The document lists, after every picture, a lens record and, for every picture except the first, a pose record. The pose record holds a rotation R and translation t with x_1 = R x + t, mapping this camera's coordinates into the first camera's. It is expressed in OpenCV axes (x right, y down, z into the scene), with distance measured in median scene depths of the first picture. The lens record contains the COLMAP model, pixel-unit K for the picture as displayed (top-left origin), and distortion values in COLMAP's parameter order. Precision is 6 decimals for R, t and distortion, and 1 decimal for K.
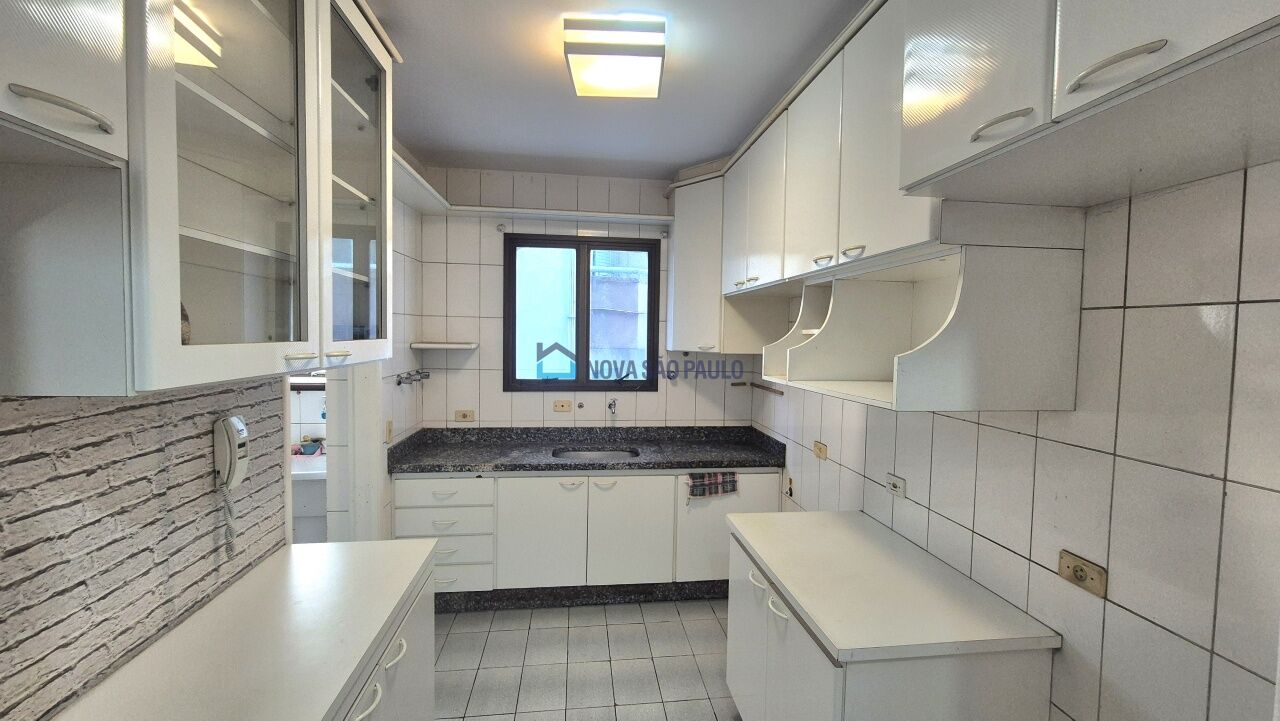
lens RADIAL K [[528.2, 0, 639.5], [0, 528.2, 360.3], [0, 0, 1]] dist [0.000820, 0.000187]
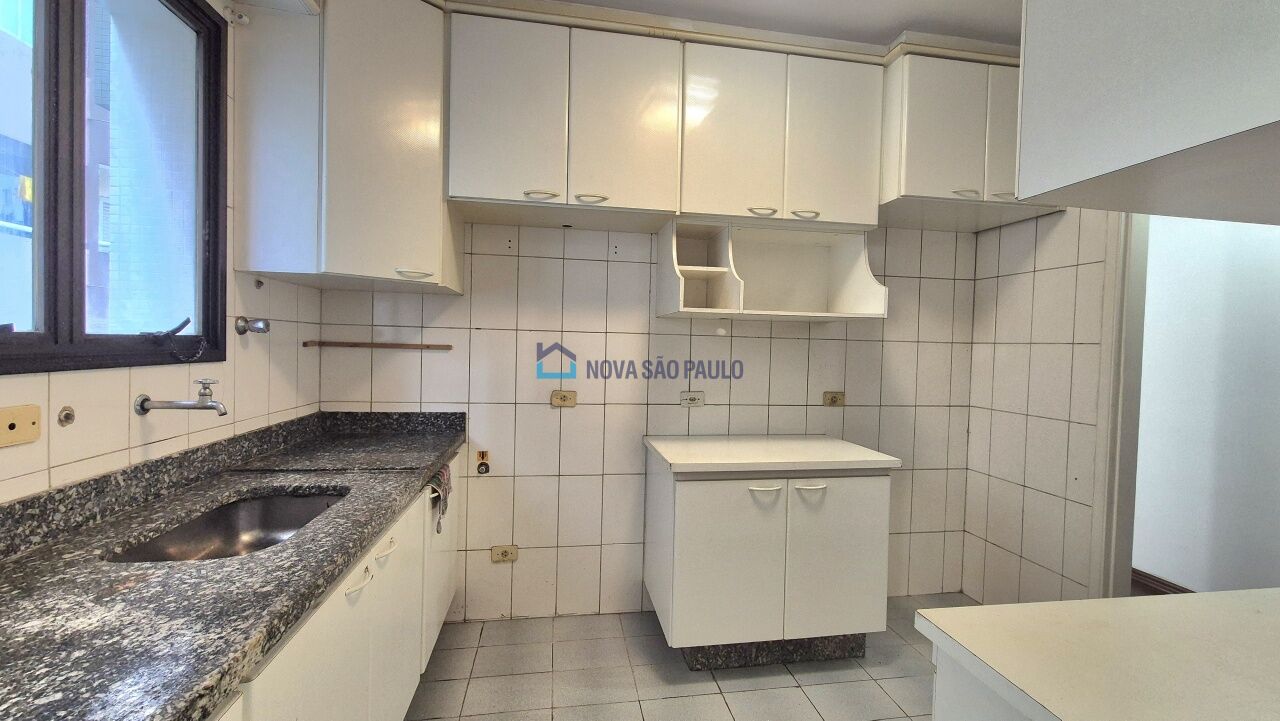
lens RADIAL K [[528.2, 0, 641.0], [0, 528.2, 356.6], [0, 0, 1]] dist [0.000820, 0.000187]
pose [[-0.051381, -0.036881, 0.997998, -0.439343], [0.026338, 0.998920, 0.038271, 0.047895], [-0.998332, 0.028252, -0.050354, 0.677267]]
